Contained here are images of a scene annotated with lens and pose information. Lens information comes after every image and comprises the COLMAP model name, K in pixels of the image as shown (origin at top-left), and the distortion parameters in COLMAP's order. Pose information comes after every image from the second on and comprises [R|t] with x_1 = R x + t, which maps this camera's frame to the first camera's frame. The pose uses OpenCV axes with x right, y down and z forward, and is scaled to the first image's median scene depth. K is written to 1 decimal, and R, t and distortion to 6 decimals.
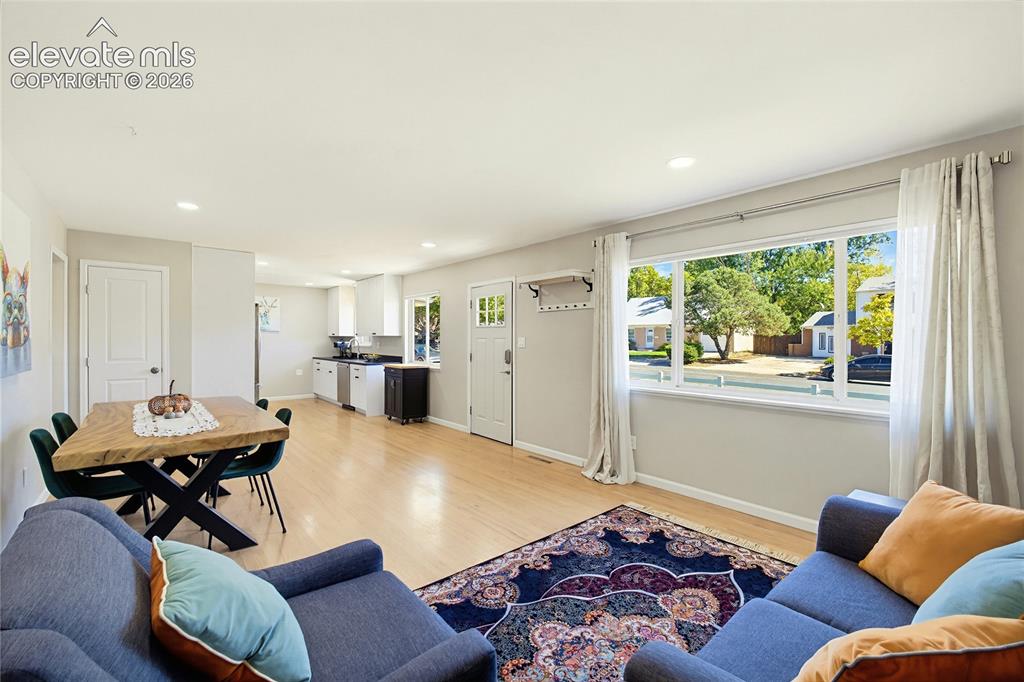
lens RADIAL K [[439.3, 0, 512.0], [0, 439.3, 341.0], [0, 0, 1]] dist [0.000221, 0.000027]
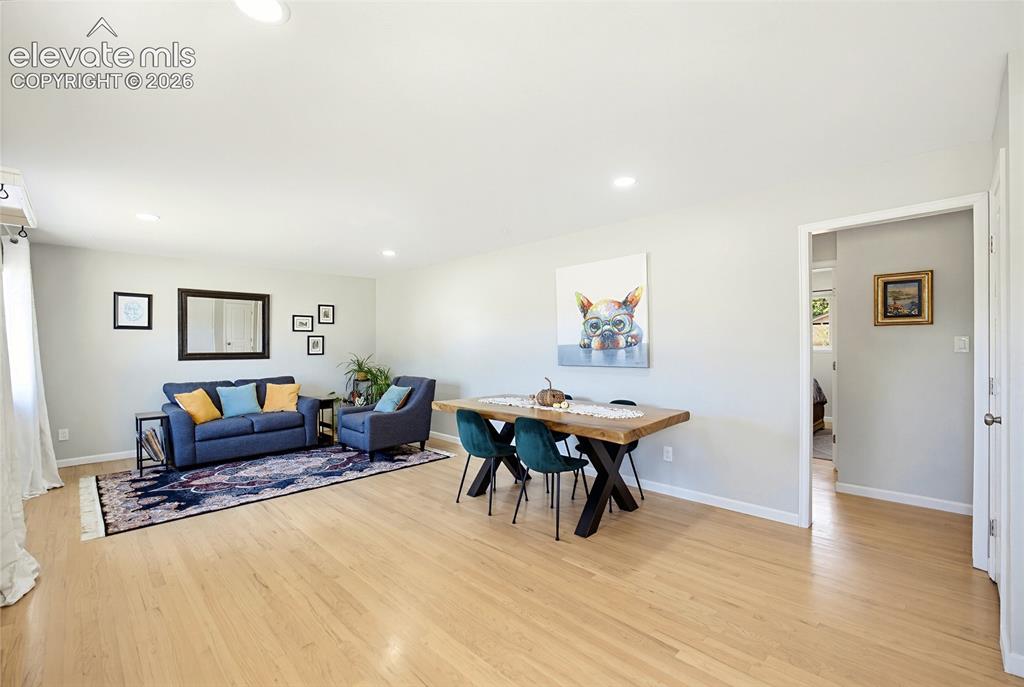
lens RADIAL K [[448.8, 0, 512.0], [0, 448.8, 343.5], [0, 0, 1]] dist [0.000045, 0.000019]
pose [[-0.996037, 0.000039, -0.088936, -0.588164], [0.000083, 1.000000, -0.000488, -0.018212], [0.088936, -0.000493, -0.996037, 2.380356]]
